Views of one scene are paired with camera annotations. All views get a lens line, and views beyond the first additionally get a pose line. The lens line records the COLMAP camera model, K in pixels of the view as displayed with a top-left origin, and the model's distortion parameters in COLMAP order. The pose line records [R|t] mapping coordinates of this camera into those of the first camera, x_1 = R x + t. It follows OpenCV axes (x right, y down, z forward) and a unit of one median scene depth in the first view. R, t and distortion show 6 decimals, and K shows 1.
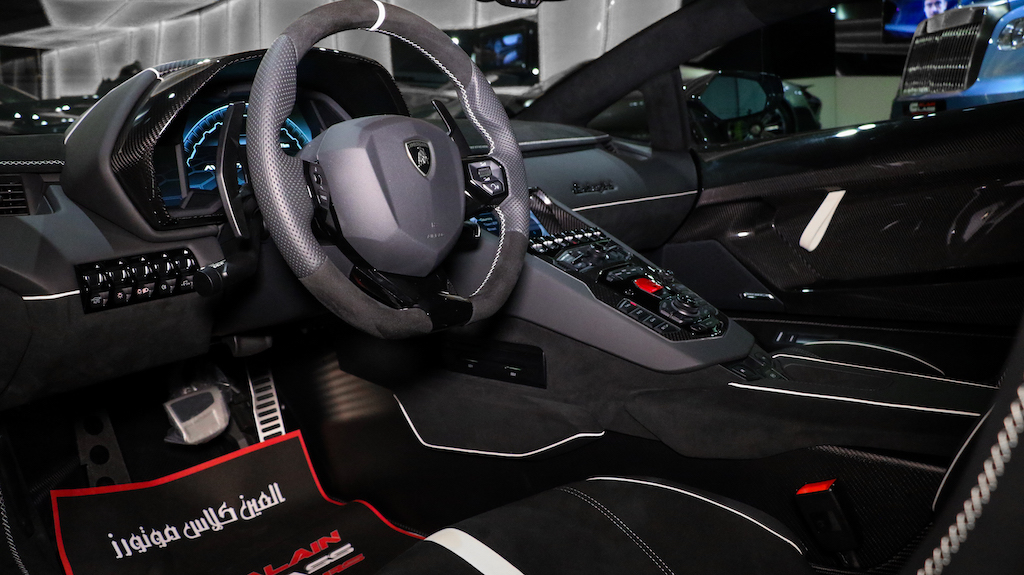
lens RADIAL K [[819.9, 0, 512.0], [0, 819.9, 287.5], [0, 0, 1]] dist [-0.191819, 0.154925]
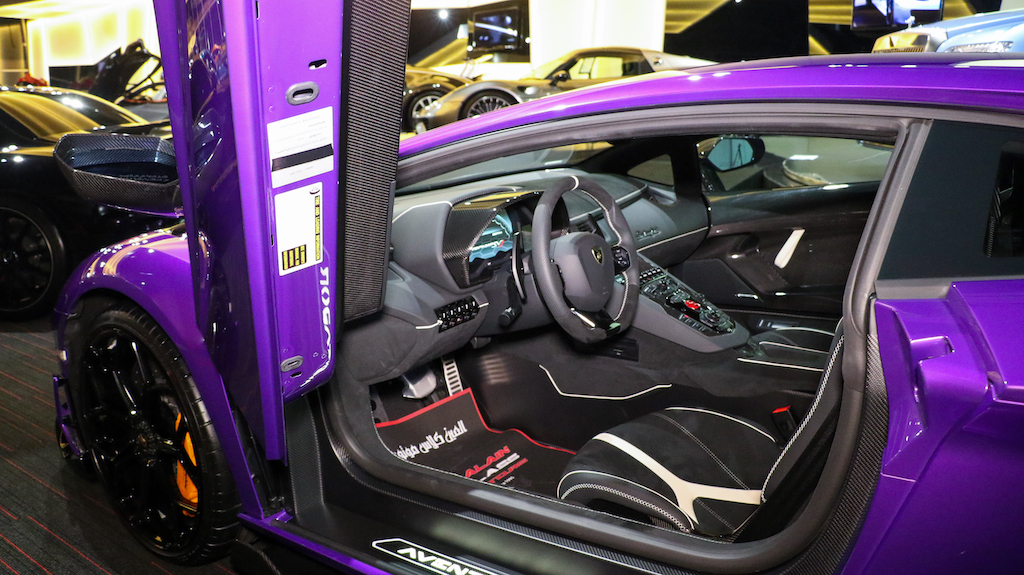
lens RADIAL K [[819.9, 0, 512.0], [0, 819.9, 287.5], [0, 0, 1]] dist [-0.191819, 0.154925]
pose [[0.999550, -0.008685, 0.028695, -0.330523], [0.007241, 0.998720, 0.050064, -0.154723], [-0.029093, -0.049834, 0.998334, -0.920819]]
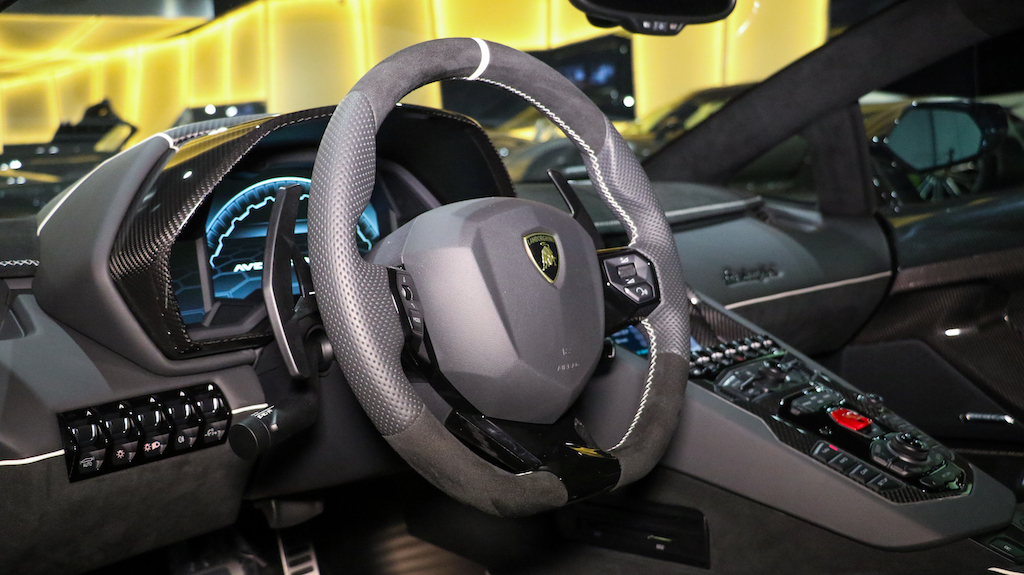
lens RADIAL K [[1091.5, 0, 512.0], [0, 1091.5, 287.5], [0, 0, 1]] dist [-0.122810, 0.305896]
pose [[0.996607, -0.019971, -0.079852, -0.054632], [0.012462, 0.995546, -0.093450, -0.036864], [0.081362, 0.092138, 0.992417, 0.042862]]
